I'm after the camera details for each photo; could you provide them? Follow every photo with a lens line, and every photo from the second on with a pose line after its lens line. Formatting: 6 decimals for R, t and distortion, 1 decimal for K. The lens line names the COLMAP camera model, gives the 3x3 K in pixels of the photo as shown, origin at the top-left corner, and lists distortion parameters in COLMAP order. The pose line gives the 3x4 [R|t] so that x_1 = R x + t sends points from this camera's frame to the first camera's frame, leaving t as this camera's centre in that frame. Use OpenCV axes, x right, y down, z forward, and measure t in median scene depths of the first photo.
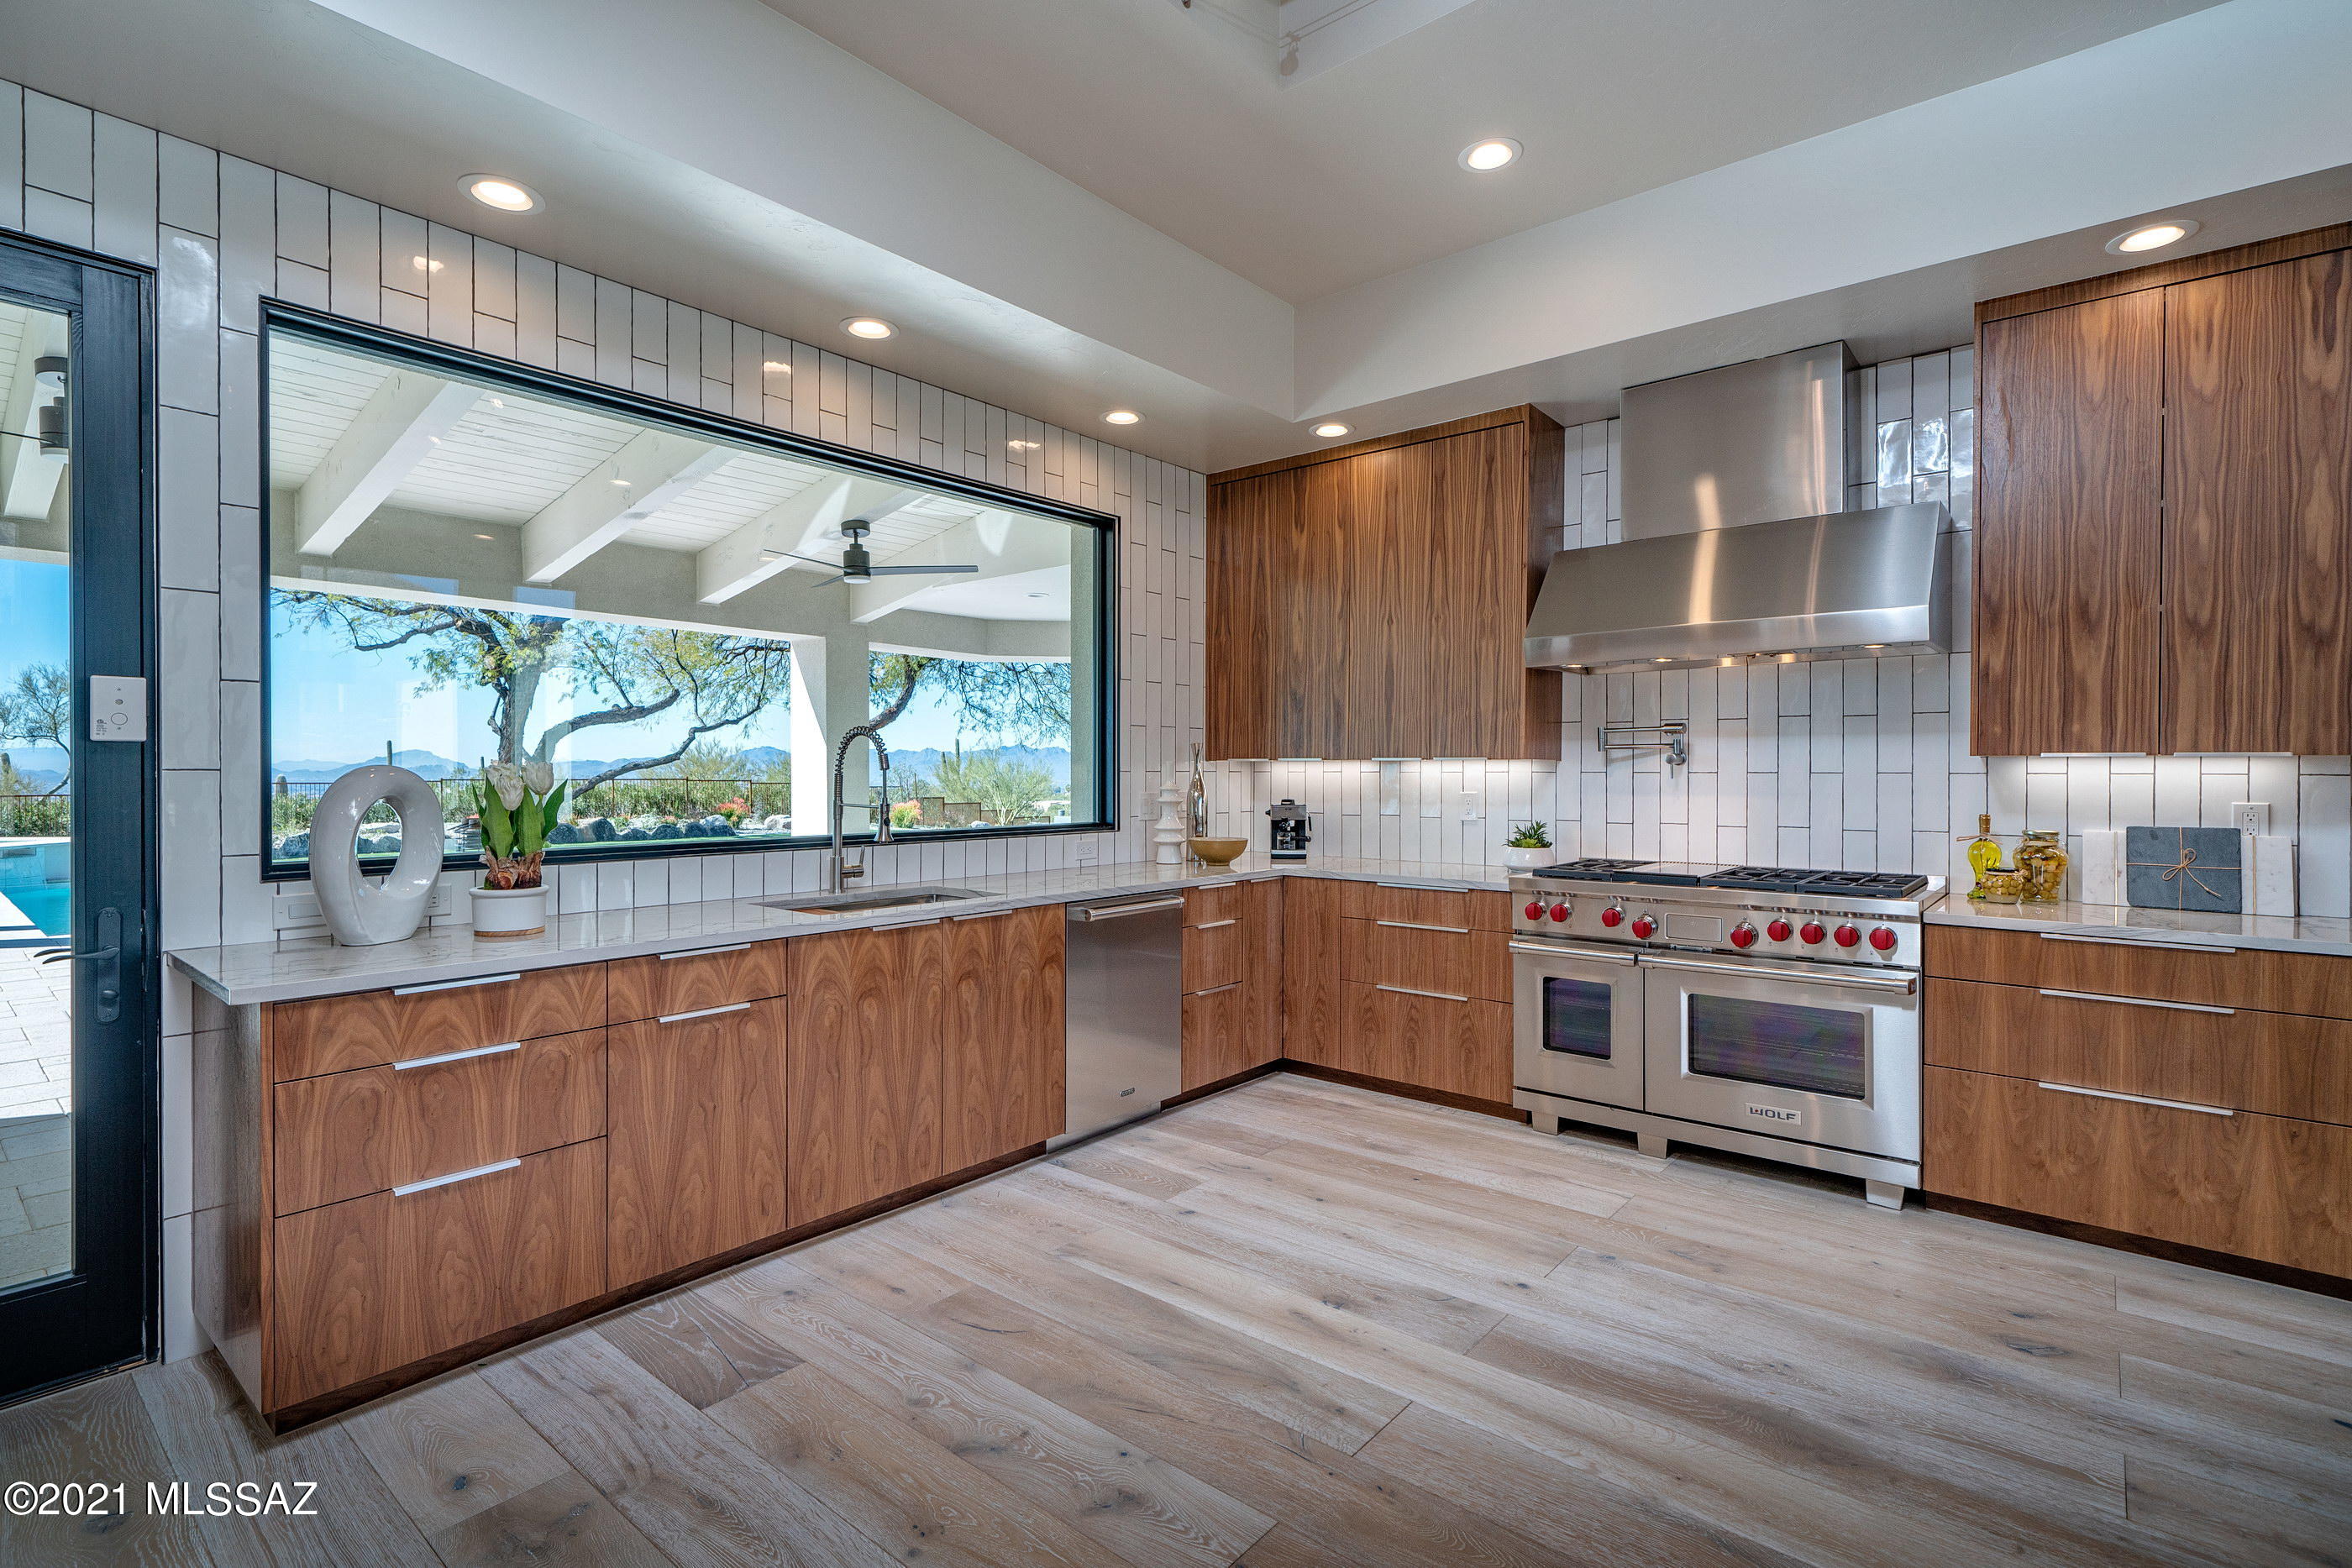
lens RADIAL K [[1102.2, 0, 1172.2], [0, 1102.2, 775.8], [0, 0, 1]] dist [0.003914, 0.000800]
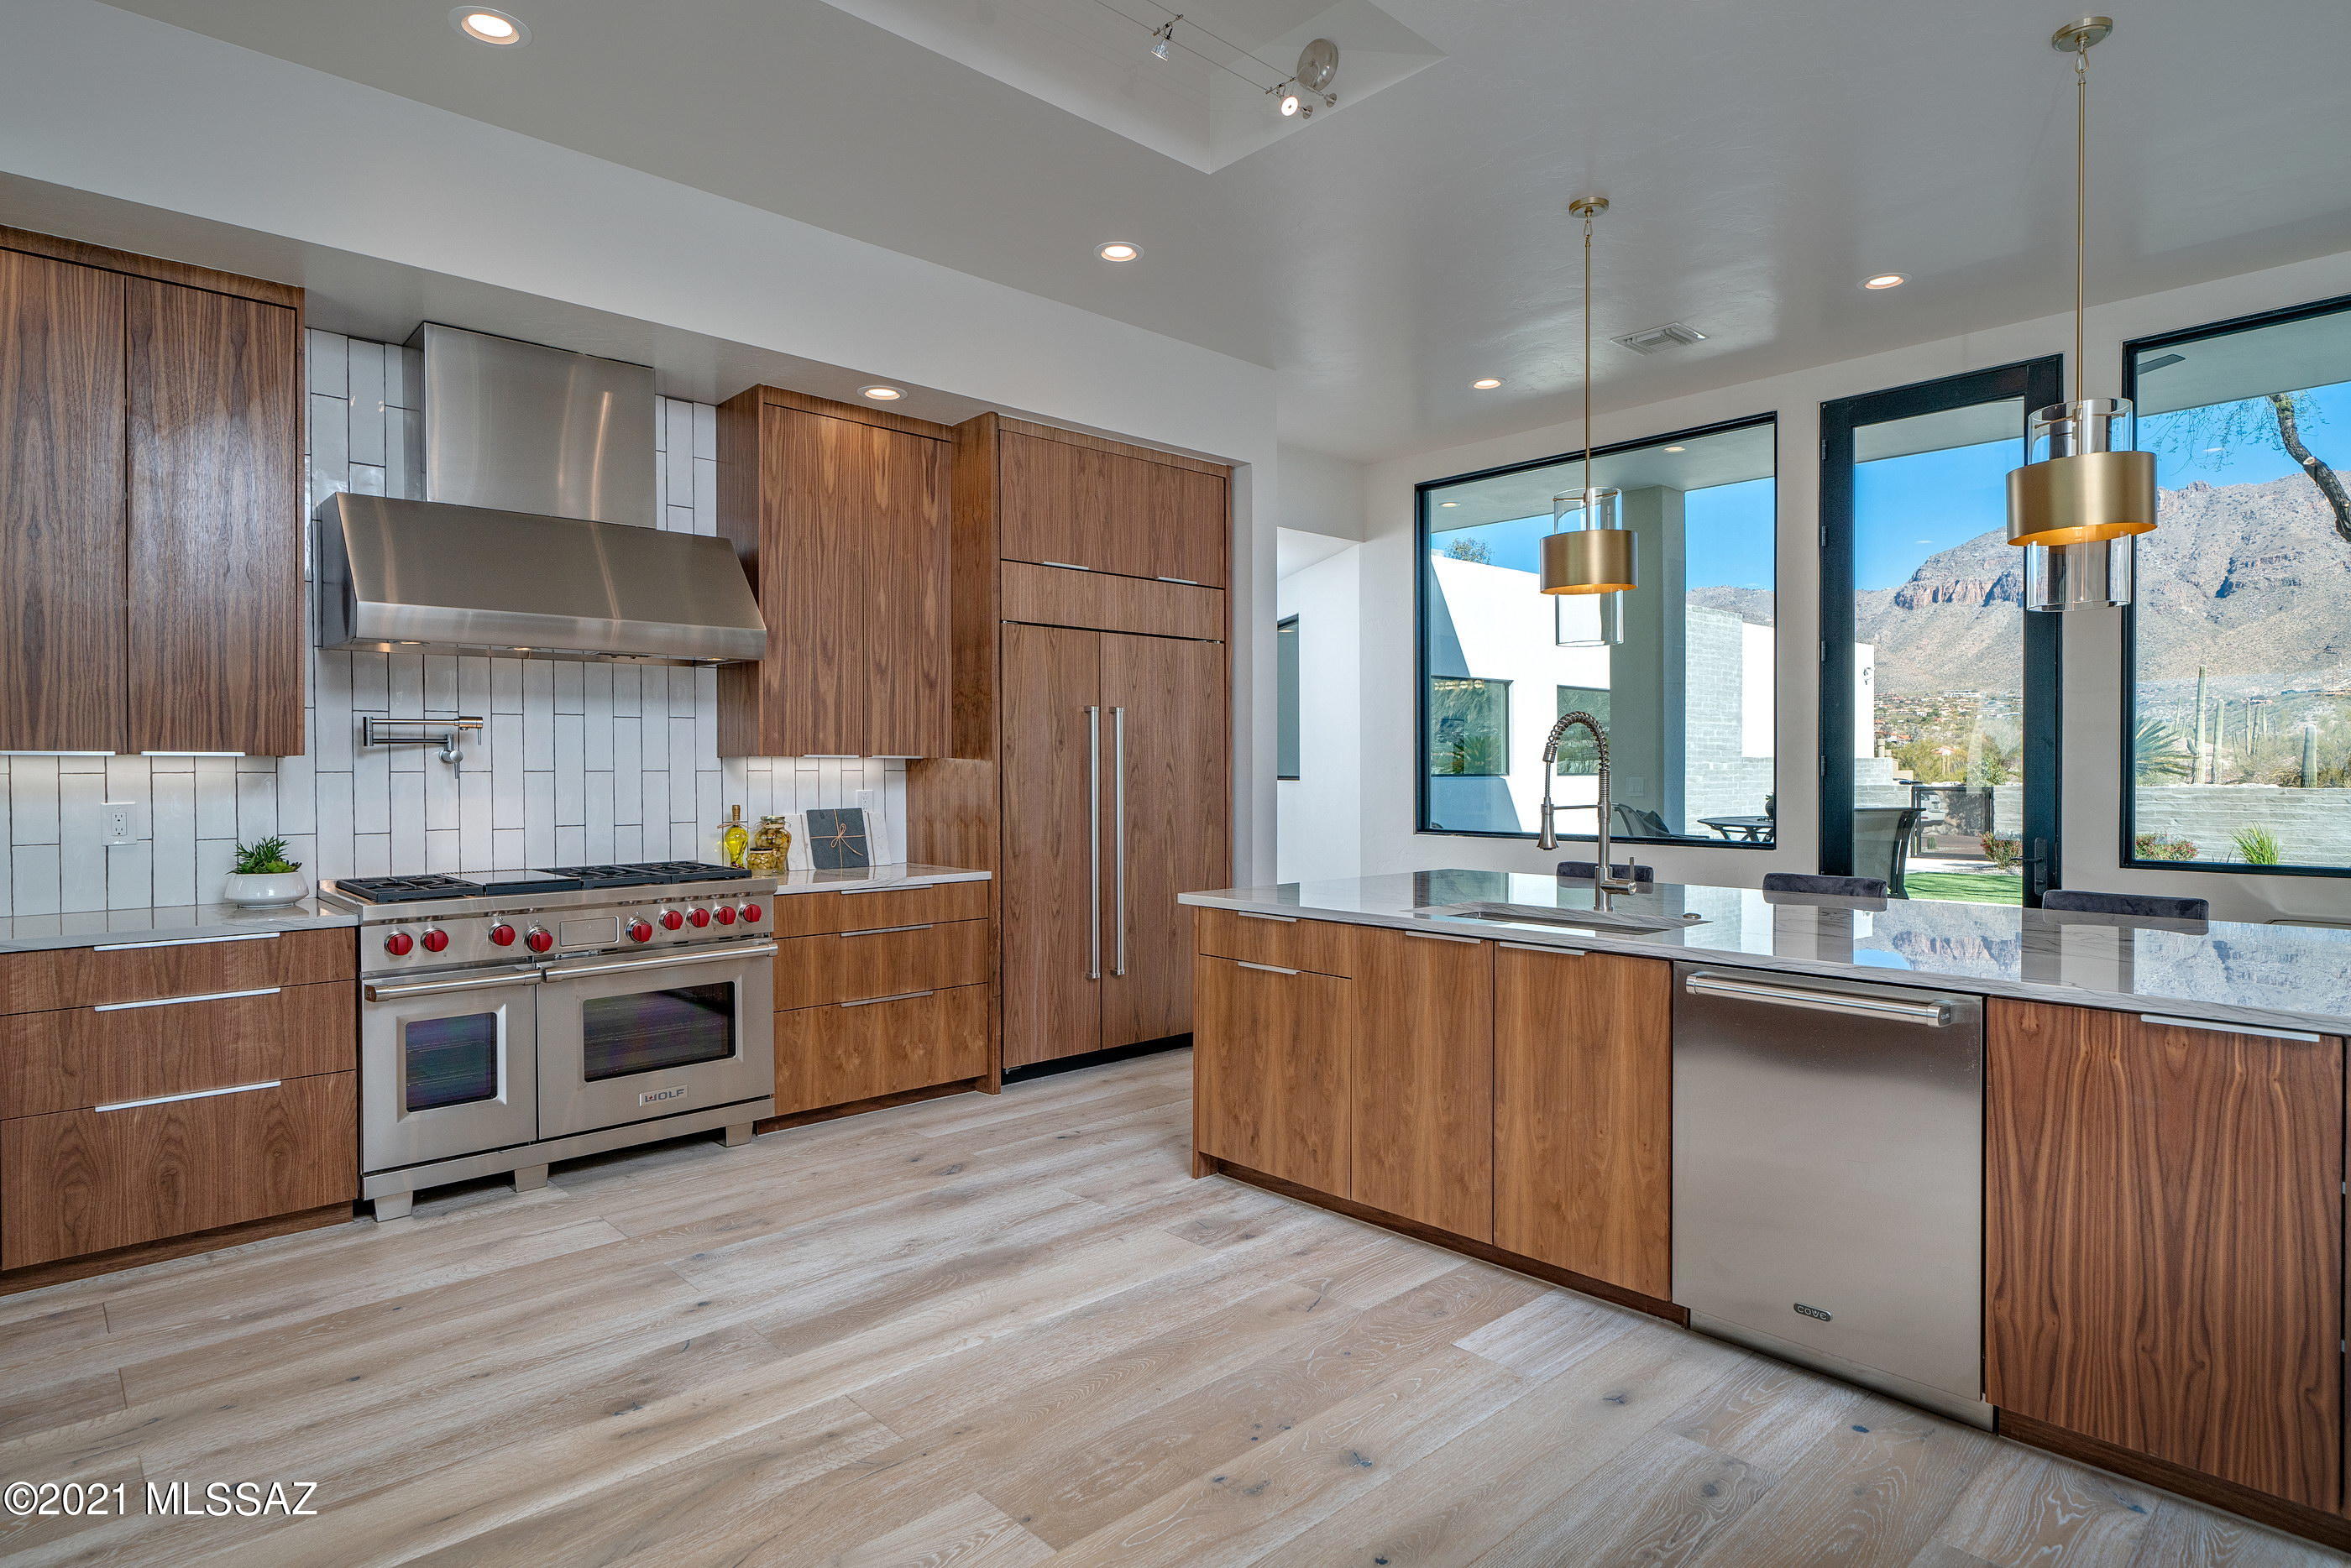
lens RADIAL K [[1261.1, 0, 1172.3], [0, 1261.1, 780.2], [0, 0, 1]] dist [0.002932, 0.000563]
pose [[0.127728, -0.013780, 0.991713, -0.623741], [0.007531, 0.999888, 0.012924, -0.006341], [-0.991781, 0.005817, 0.127818, 0.390014]]
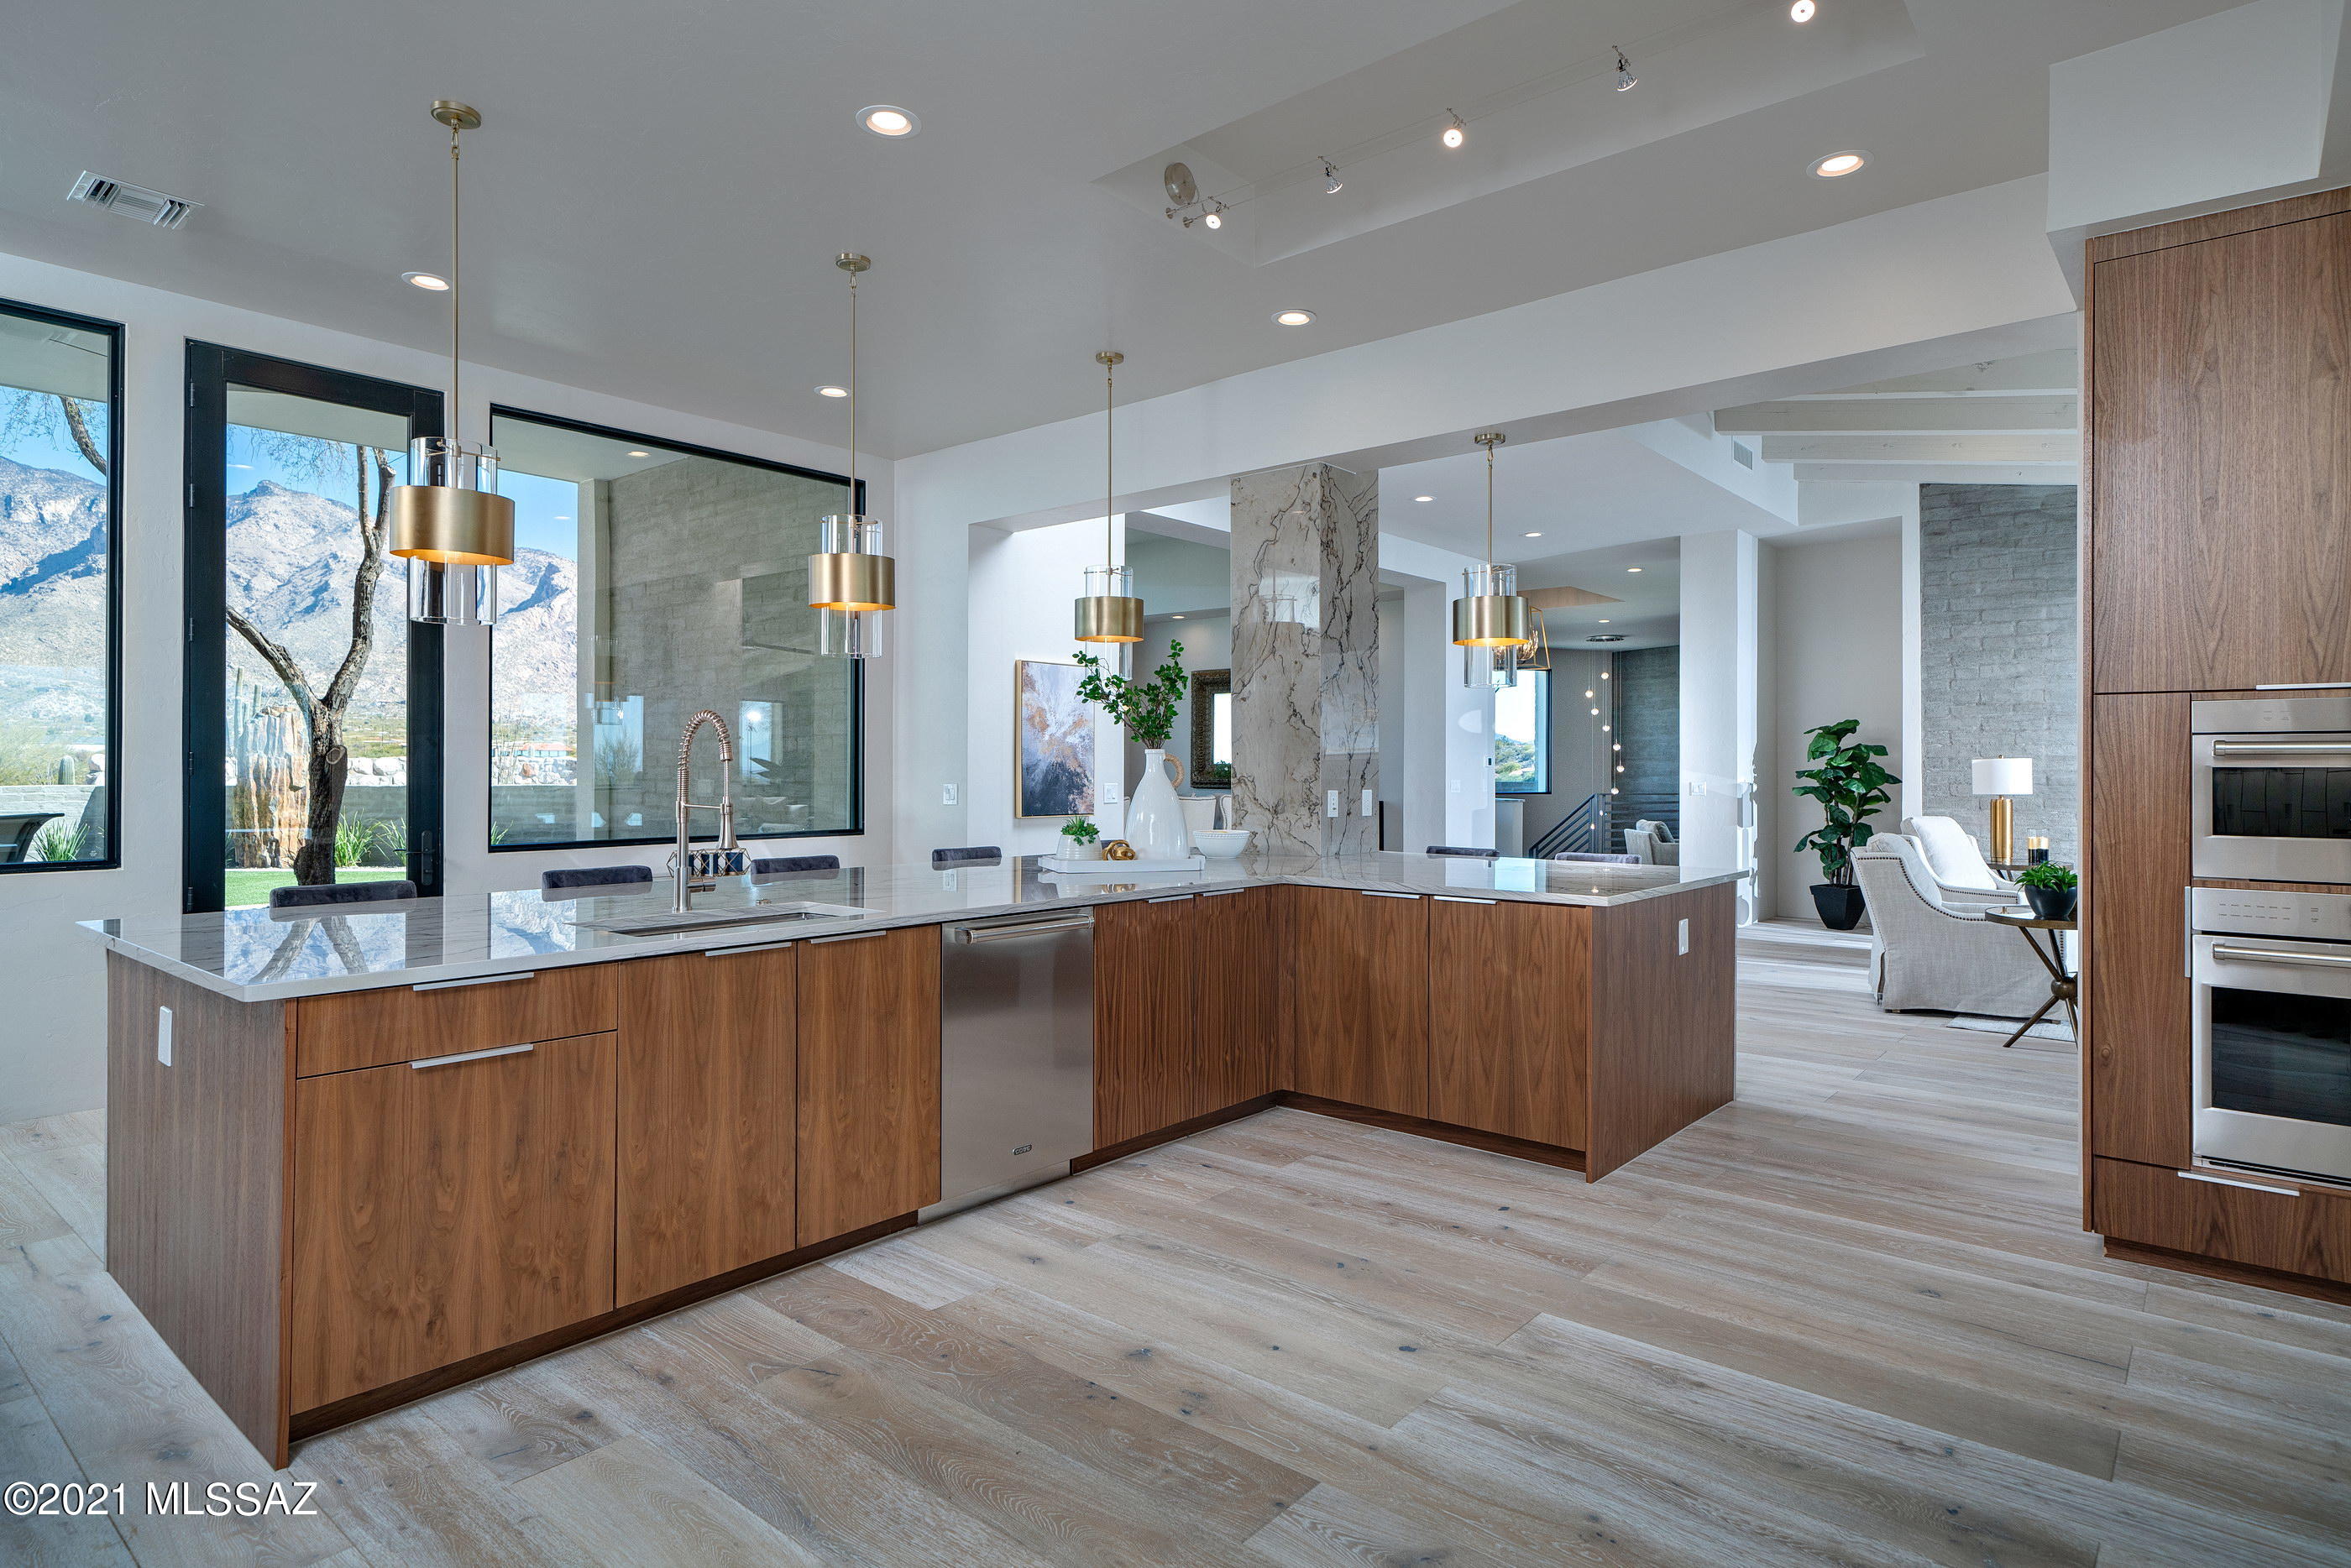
lens RADIAL K [[1336.3, 0, 1108.3], [0, 1336.3, 764.1], [0, 0, 1]] dist [0.000140, -0.000057]
pose [[-0.999909, -0.004835, 0.012571, 0.116080], [-0.004795, 0.999983, 0.003192, -0.007275], [-0.012587, 0.003131, -0.999916, 1.281874]]
